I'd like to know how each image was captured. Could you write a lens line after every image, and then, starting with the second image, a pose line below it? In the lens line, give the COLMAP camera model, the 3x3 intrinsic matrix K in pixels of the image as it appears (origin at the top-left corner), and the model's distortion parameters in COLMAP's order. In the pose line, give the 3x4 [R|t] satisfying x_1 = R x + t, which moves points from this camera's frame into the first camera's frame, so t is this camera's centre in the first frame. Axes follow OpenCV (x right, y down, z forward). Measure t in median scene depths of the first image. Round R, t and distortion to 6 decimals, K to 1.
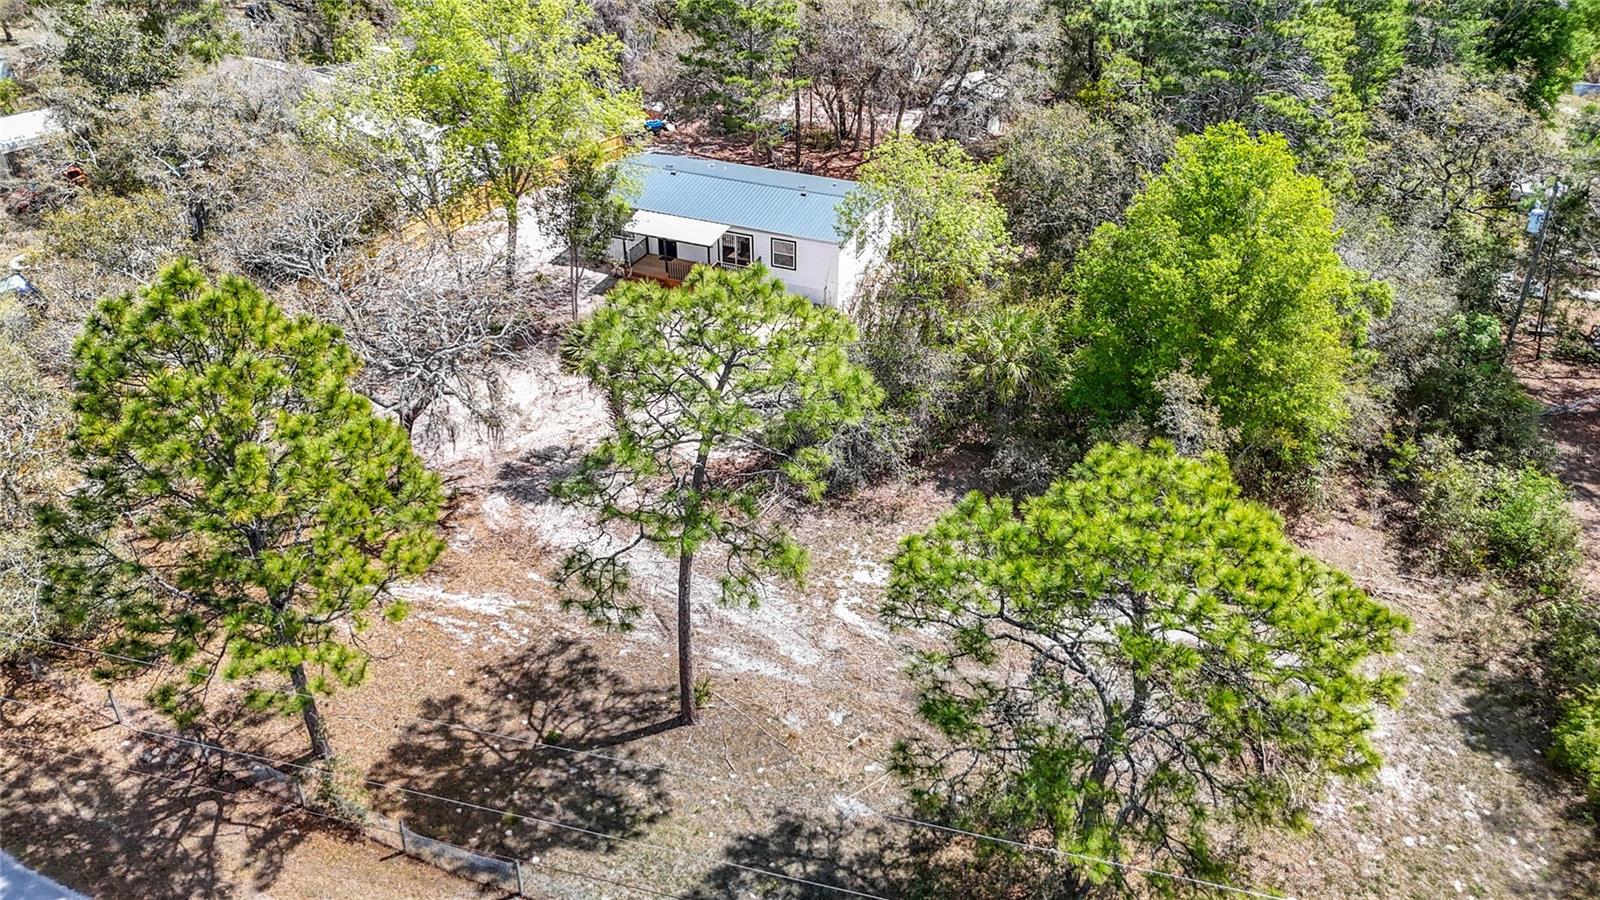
lens RADIAL K [[1147.8, 0, 806.6], [0, 1147.8, 449.9], [0, 0, 1]] dist [0.040949, -0.005342]
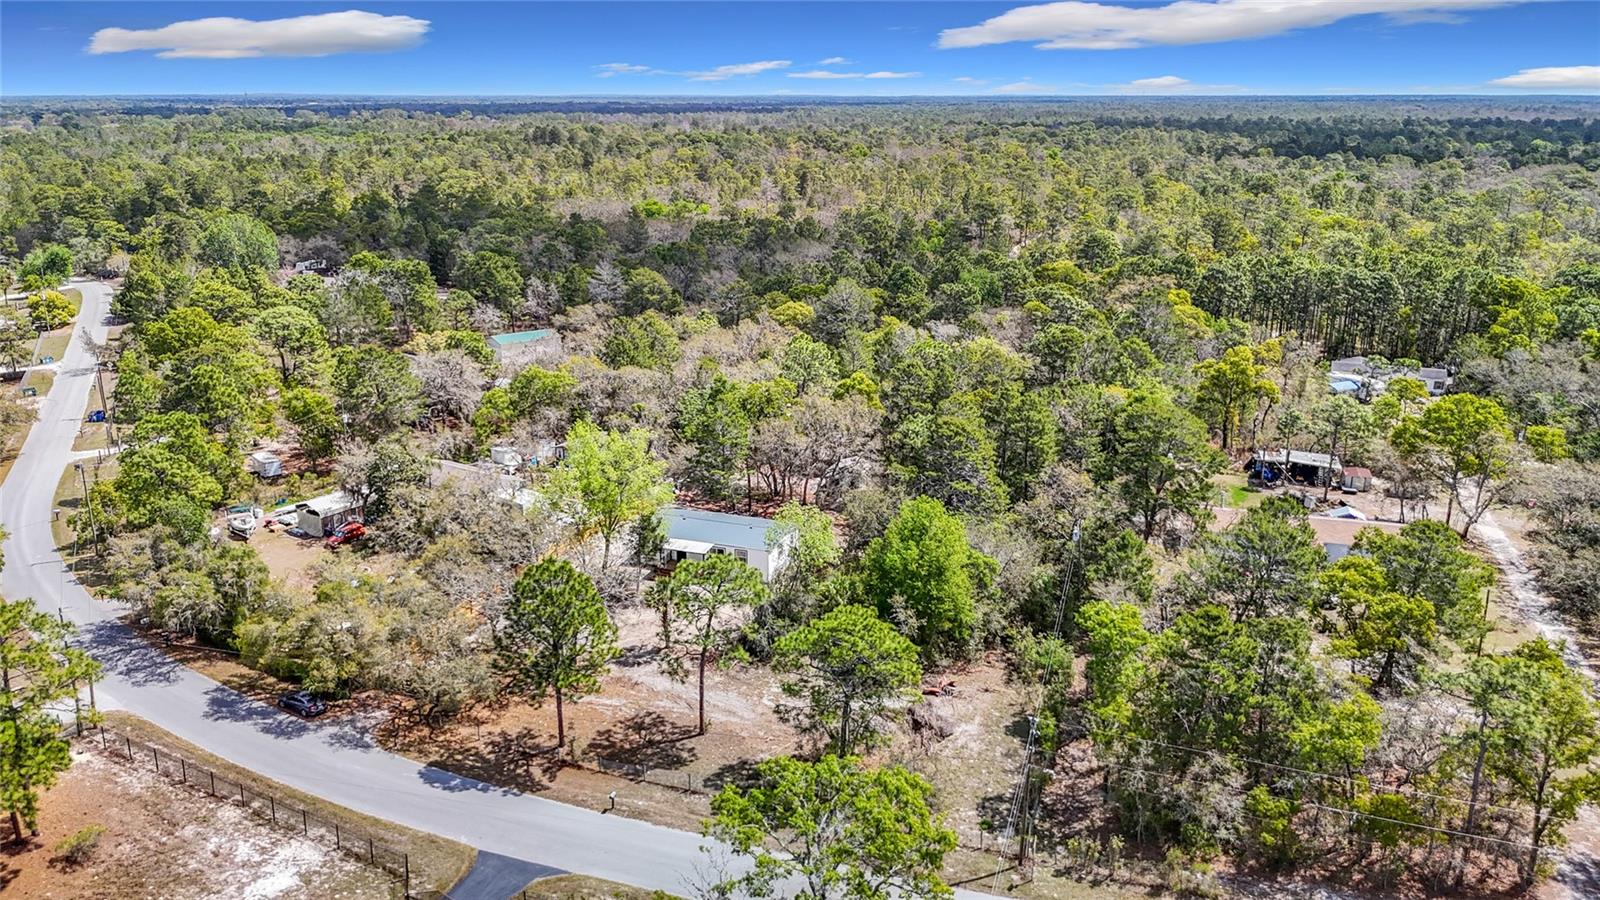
lens RADIAL K [[1147.8, 0, 804.4], [0, 1147.8, 446.0], [0, 0, 1]] dist [0.040949, -0.005342]
pose [[0.999399, -0.016828, 0.030317, 0.051862], [0.024699, 0.959158, -0.281790, 0.333657], [-0.024337, 0.282370, 0.958997, -1.553084]]
